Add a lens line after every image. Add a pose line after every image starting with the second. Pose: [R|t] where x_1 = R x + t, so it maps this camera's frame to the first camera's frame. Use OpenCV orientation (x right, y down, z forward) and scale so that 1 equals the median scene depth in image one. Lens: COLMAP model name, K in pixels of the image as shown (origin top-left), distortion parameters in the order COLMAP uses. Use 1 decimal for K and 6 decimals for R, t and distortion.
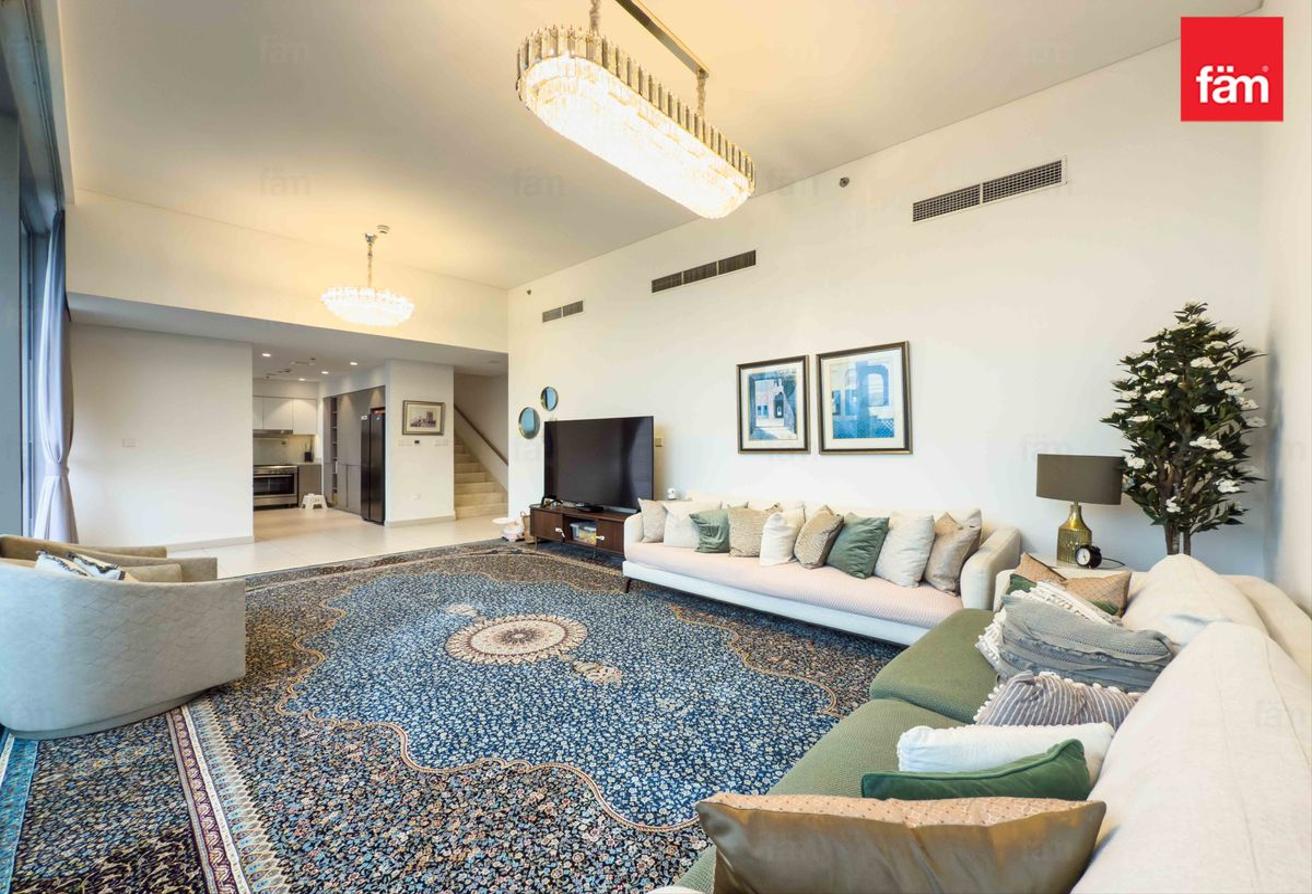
lens RADIAL K [[529.2, 0, 660.1], [0, 529.2, 444.8], [0, 0, 1]] dist [0.000332, -0.000408]
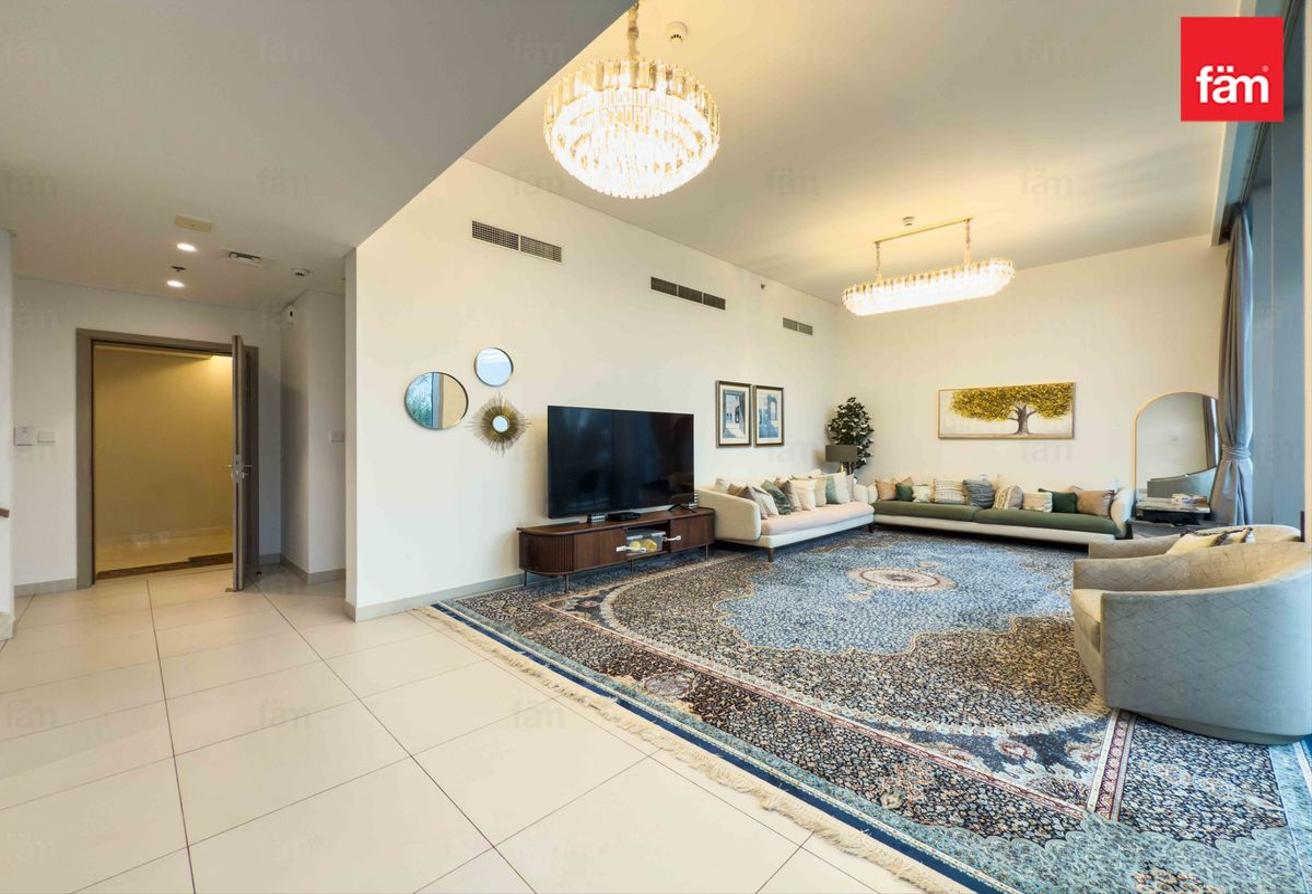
lens RADIAL K [[529.2, 0, 654.0], [0, 529.2, 438.7], [0, 0, 1]] dist [0.000332, -0.000408]
pose [[0.039289, 0.015582, 0.999106, -1.286259], [0.005566, 0.999859, -0.015813, 0.015158], [-0.999212, 0.006182, 0.039196, 1.219418]]
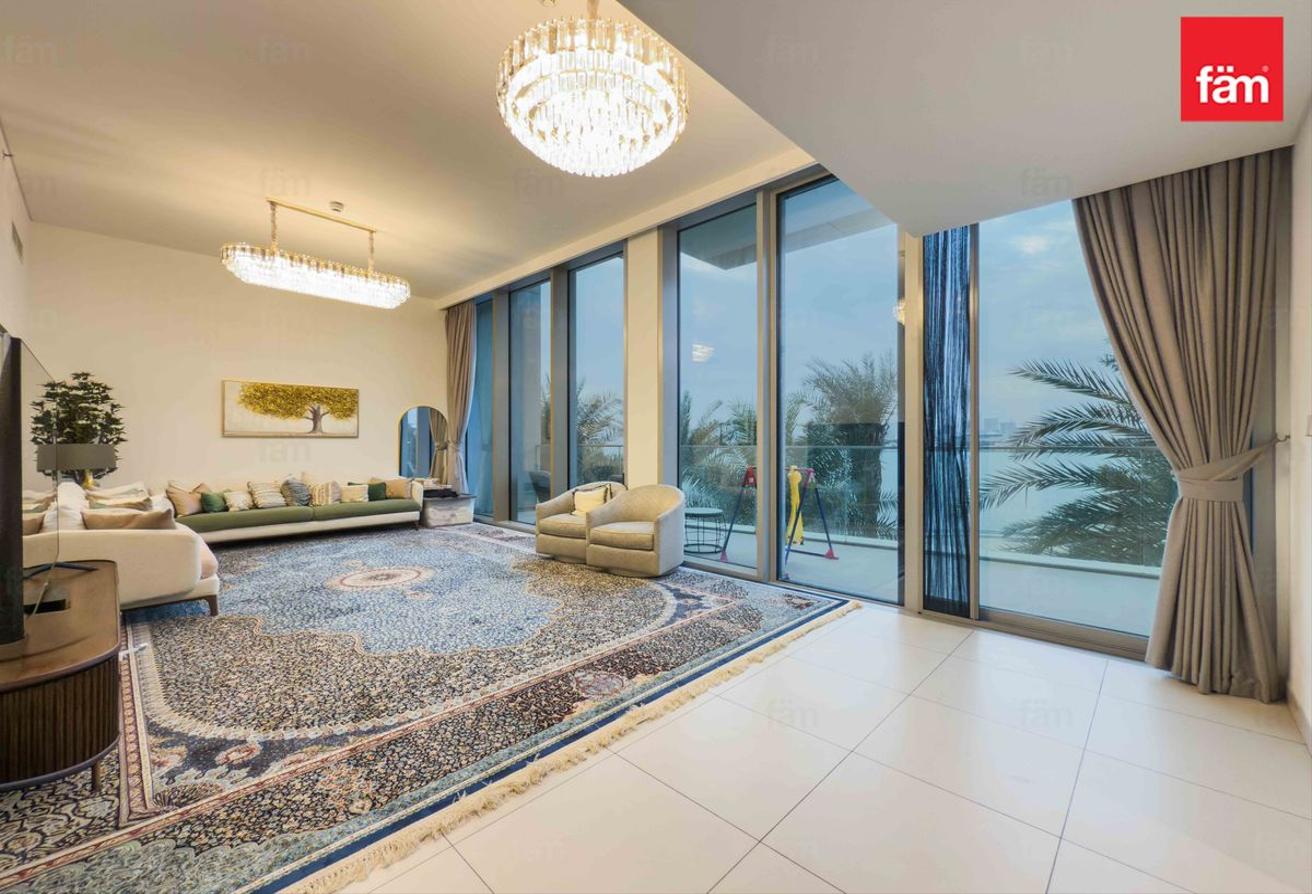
lens RADIAL K [[529.2, 0, 652.7], [0, 529.2, 439.4], [0, 0, 1]] dist [0.000332, -0.000408]
pose [[-0.999742, 0.005423, 0.022054, -0.767033], [0.005393, 0.999984, -0.001407, 0.010519], [-0.022061, -0.001288, -0.999756, 1.810736]]
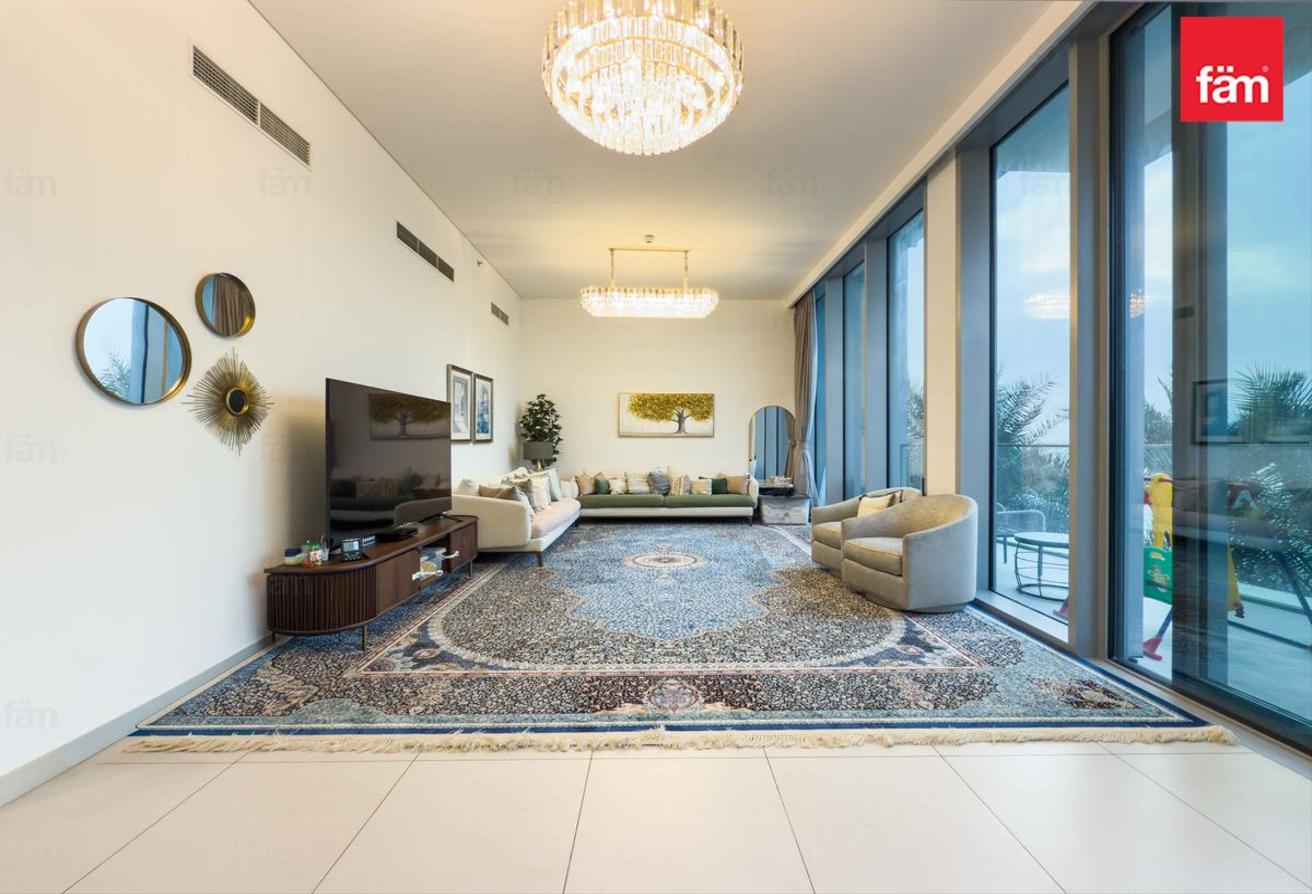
lens RADIAL K [[555.9, 0, 664.8], [0, 555.9, 441.5], [0, 0, 1]] dist [-0.000385, -0.000469]
pose [[-0.690099, 0.008888, 0.723660, -1.100843], [0.007659, 0.999958, -0.004978, 0.022123], [-0.723674, 0.002107, -0.690138, 1.624557]]
